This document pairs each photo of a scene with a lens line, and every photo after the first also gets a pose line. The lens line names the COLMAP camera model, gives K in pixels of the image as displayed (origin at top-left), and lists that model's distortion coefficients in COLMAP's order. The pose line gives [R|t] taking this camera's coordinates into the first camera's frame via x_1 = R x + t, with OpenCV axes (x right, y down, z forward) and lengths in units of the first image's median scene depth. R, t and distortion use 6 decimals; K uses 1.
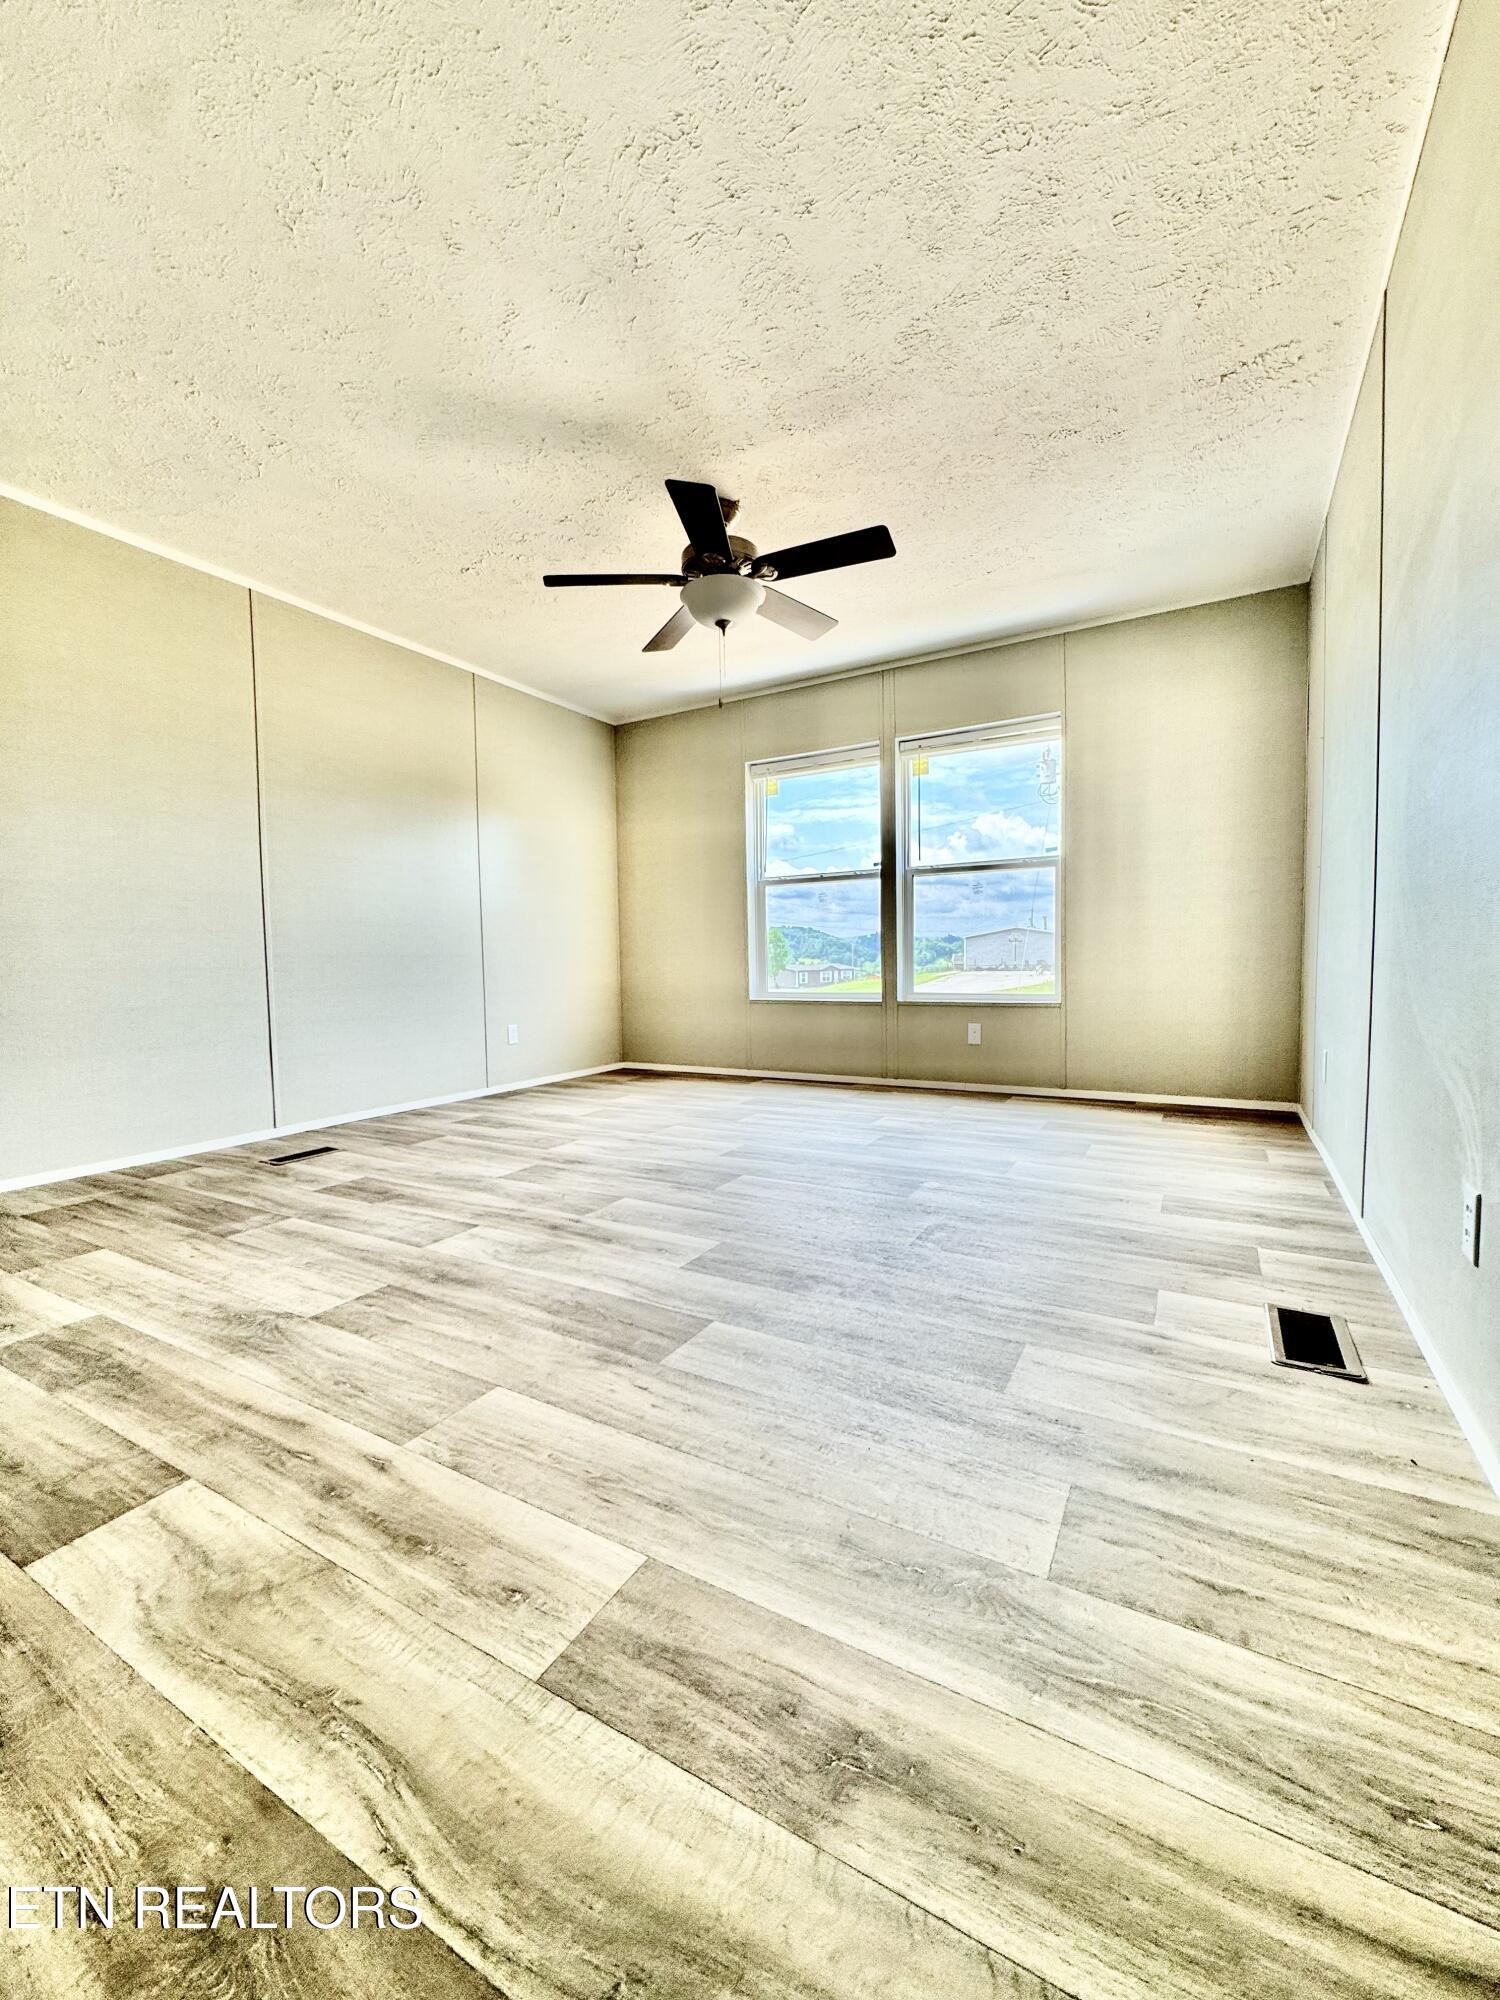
lens RADIAL K [[795.5, 0, 757.3], [0, 795.5, 993.1], [0, 0, 1]] dist [-0.005836, 0.000875]
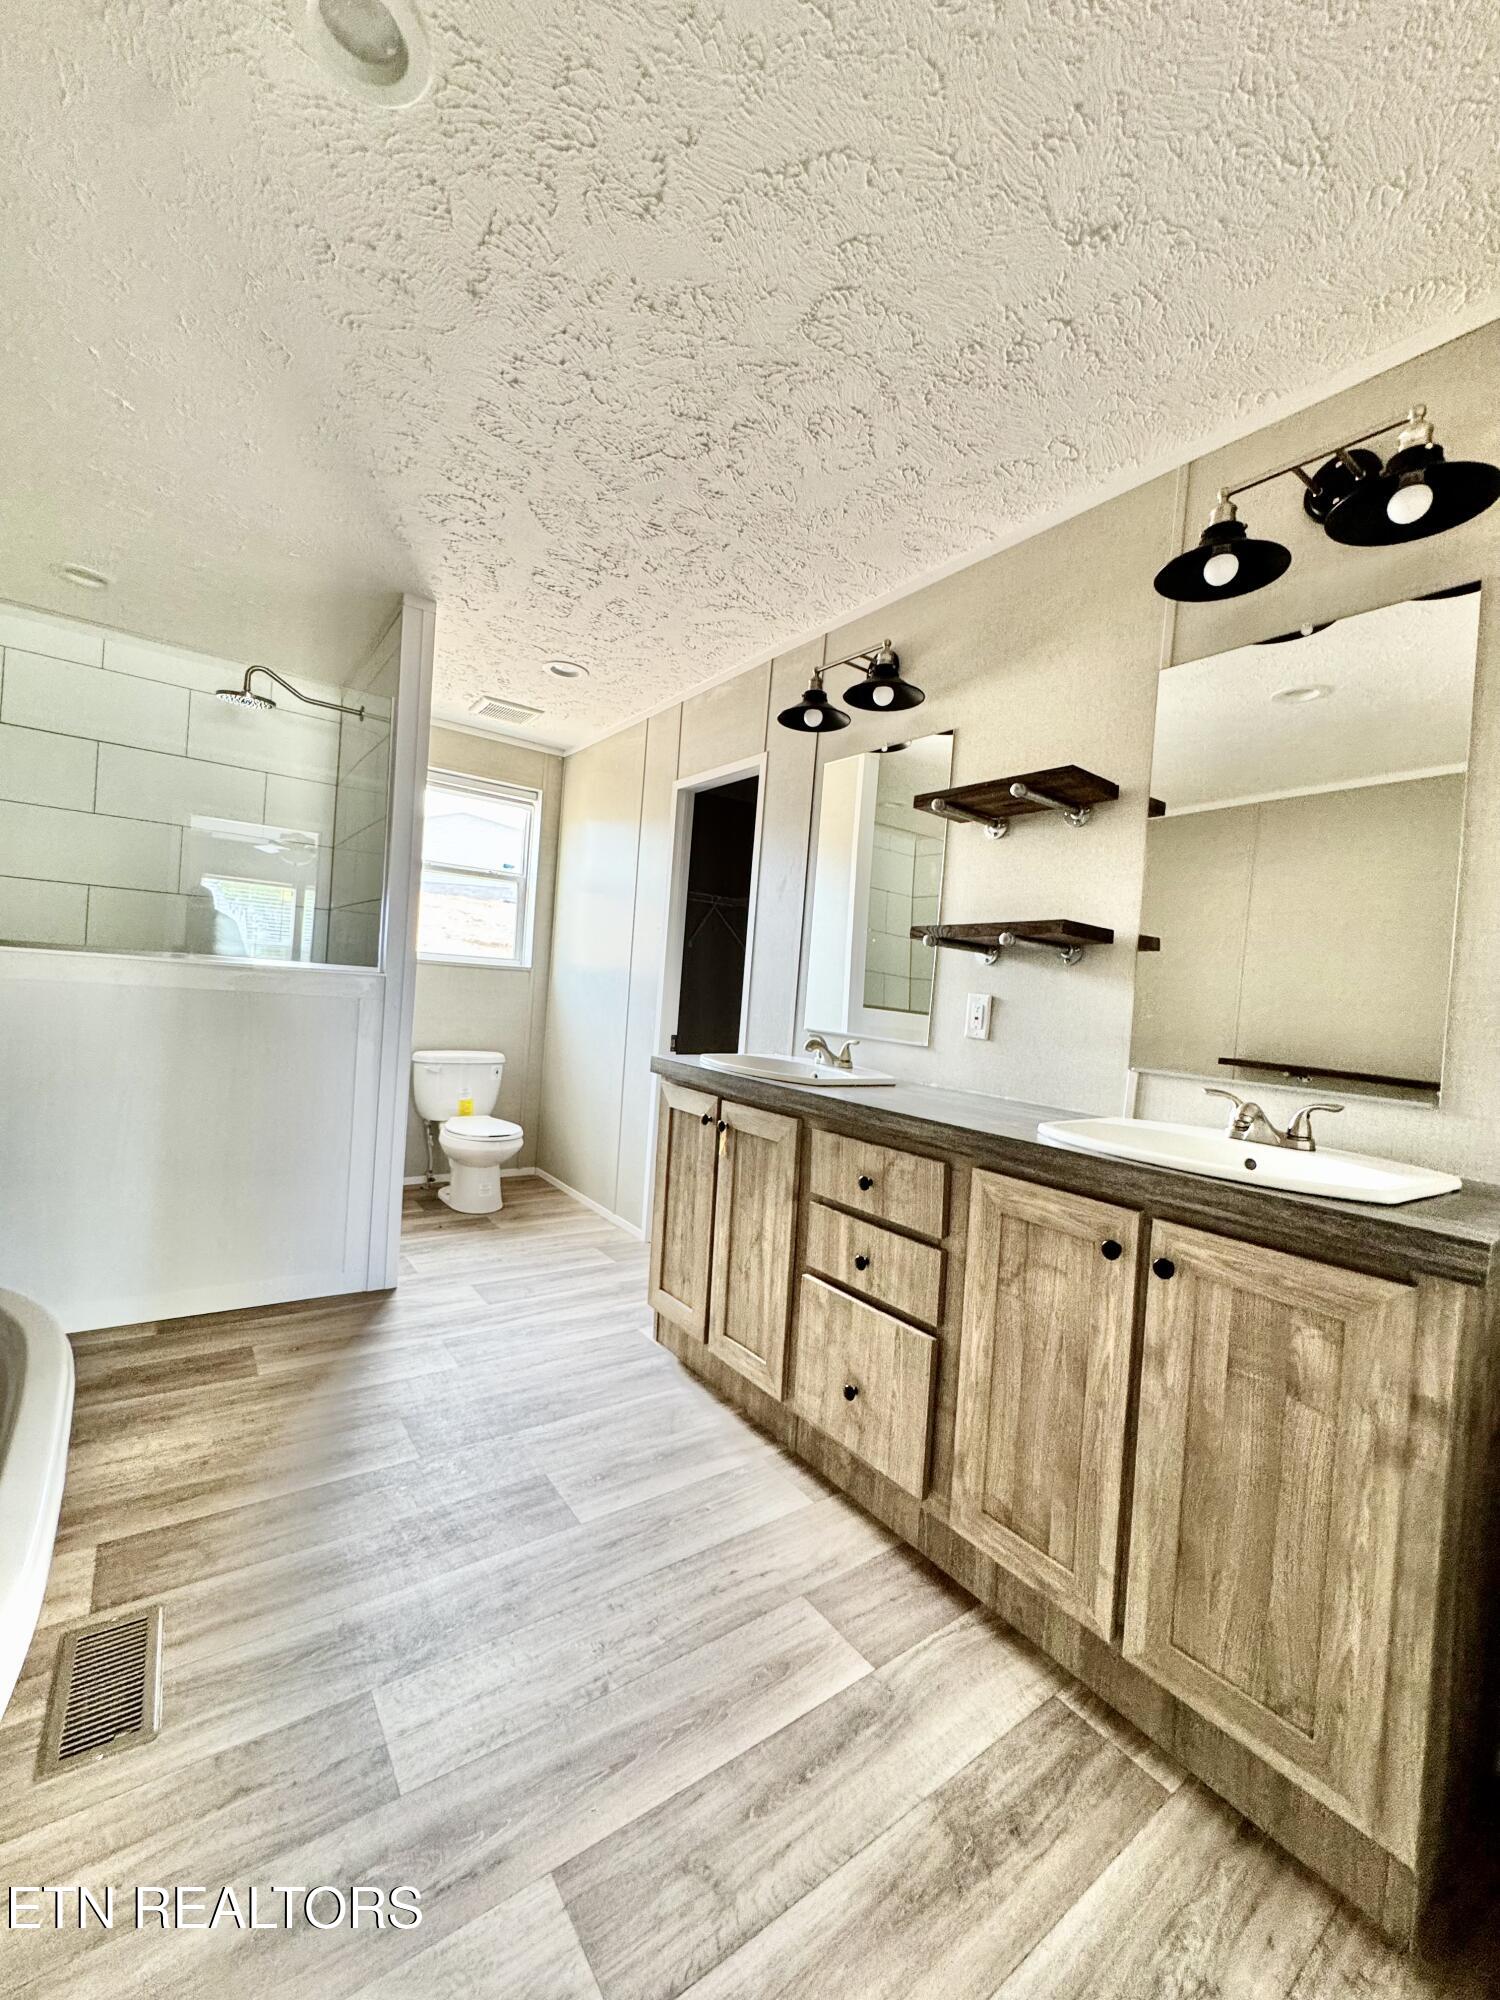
lens RADIAL K [[795.5, 0, 754.8], [0, 795.5, 999.0], [0, 0, 1]] dist [-0.005836, 0.000875]
pose [[-0.413791, -0.012527, -0.910285, -0.096142], [-0.112782, 0.992908, 0.037603, -0.388332], [0.903359, 0.118224, -0.412270, 1.332141]]
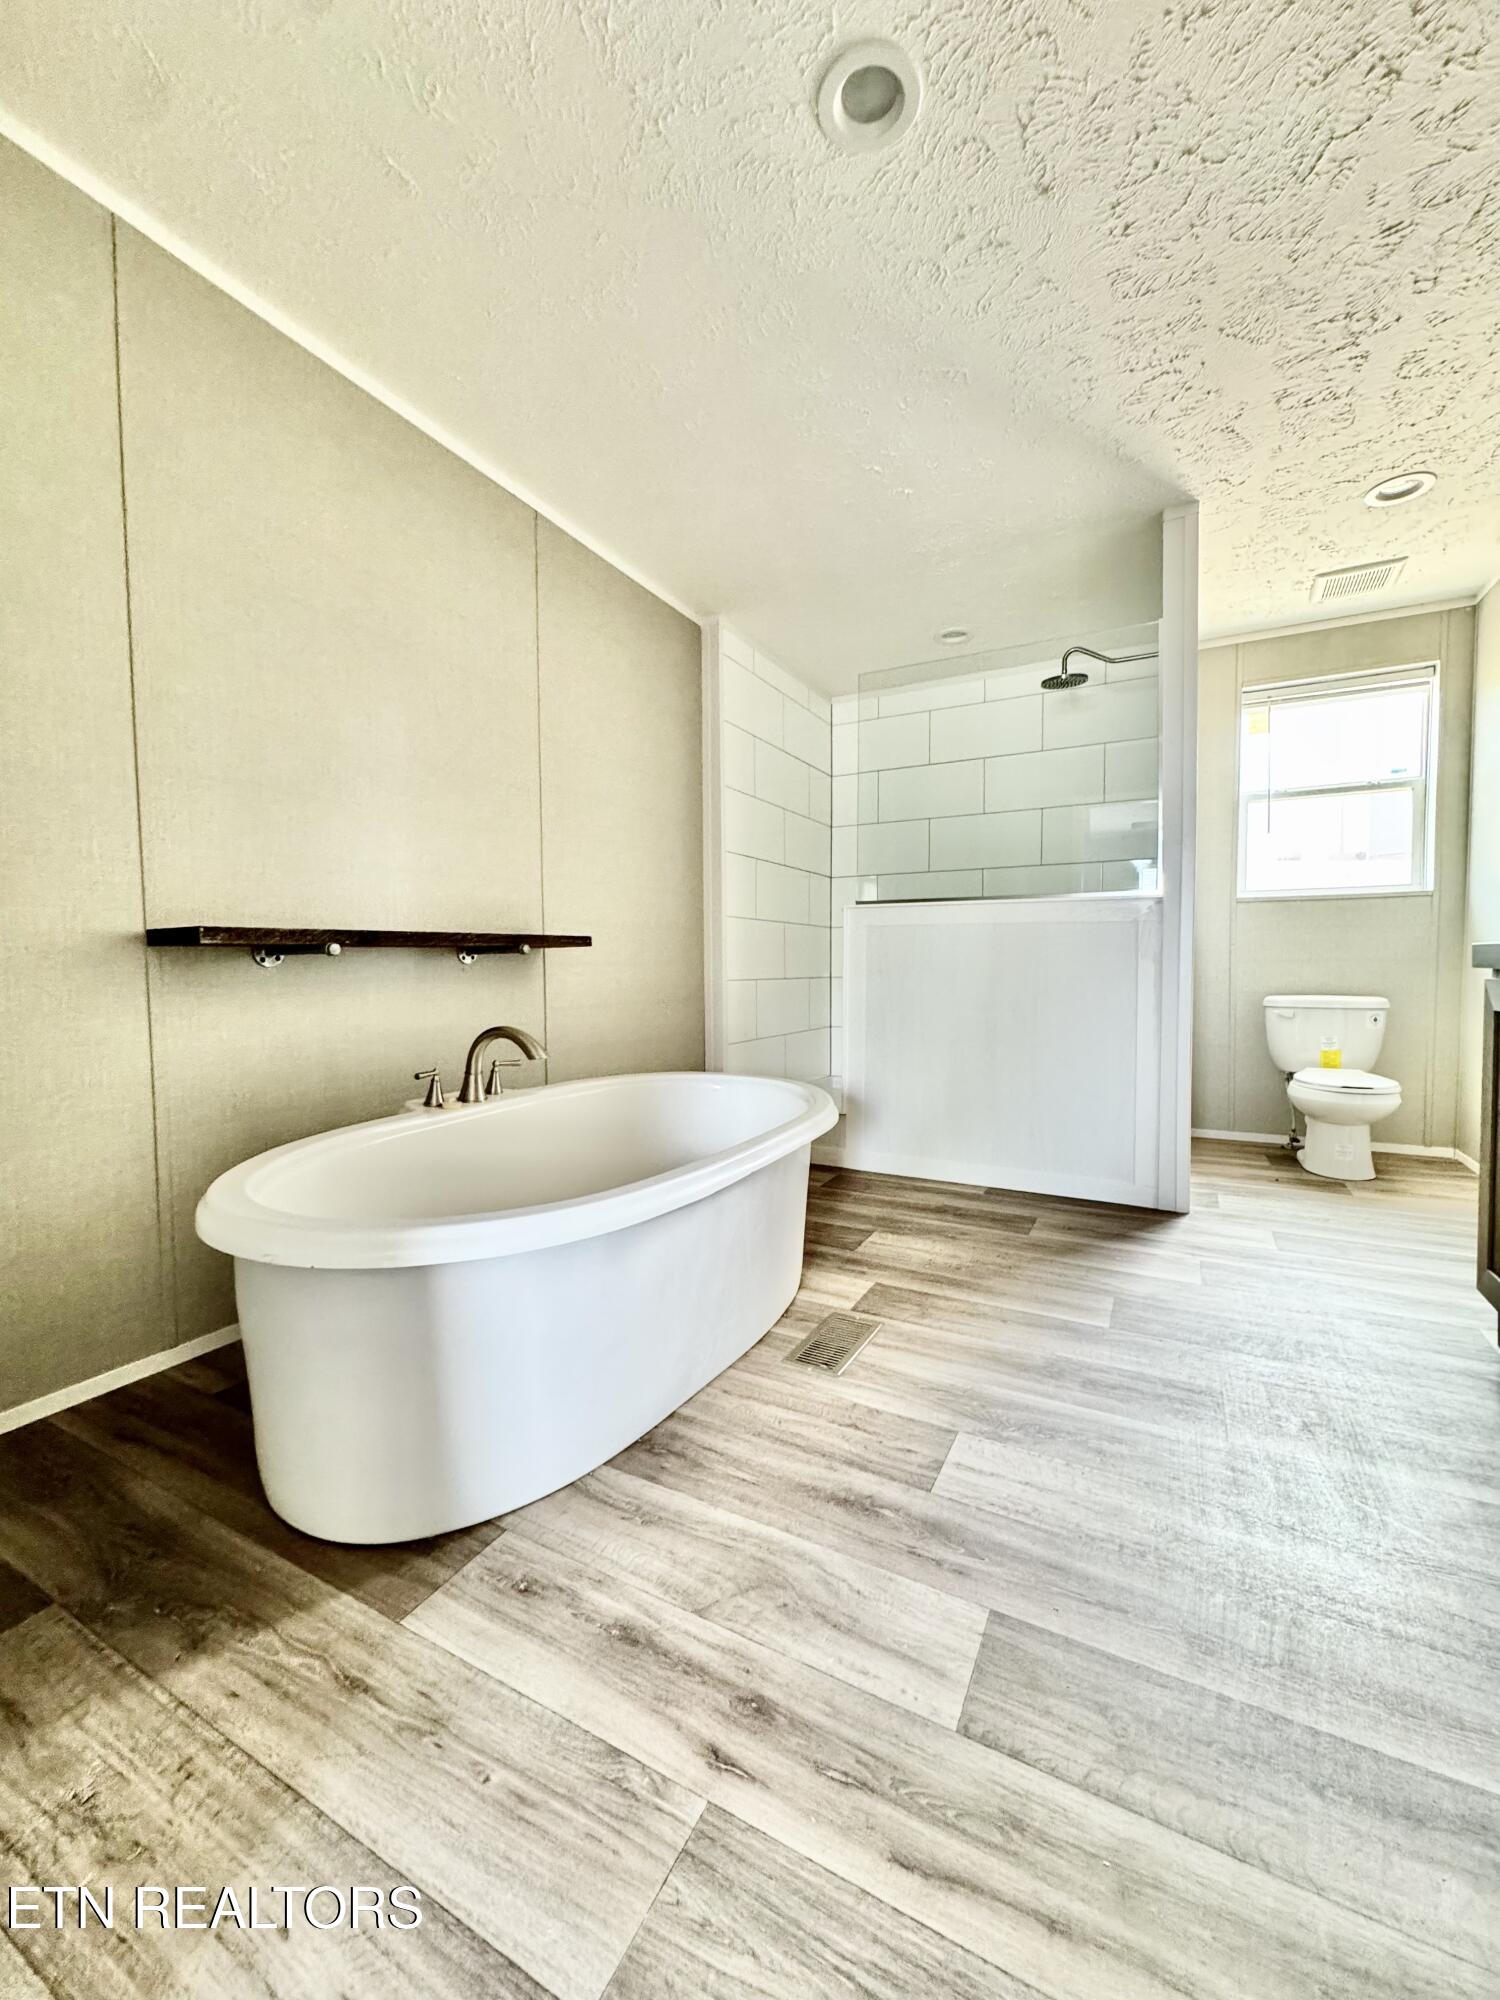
lens RADIAL K [[795.5, 0, 746.9], [0, 795.5, 997.2], [0, 0, 1]] dist [-0.005836, 0.000875]
pose [[-0.999636, 0.015940, -0.021768, -0.518430], [0.013723, 0.995047, 0.098450, -0.185347], [0.023230, 0.098115, -0.994904, 1.740525]]
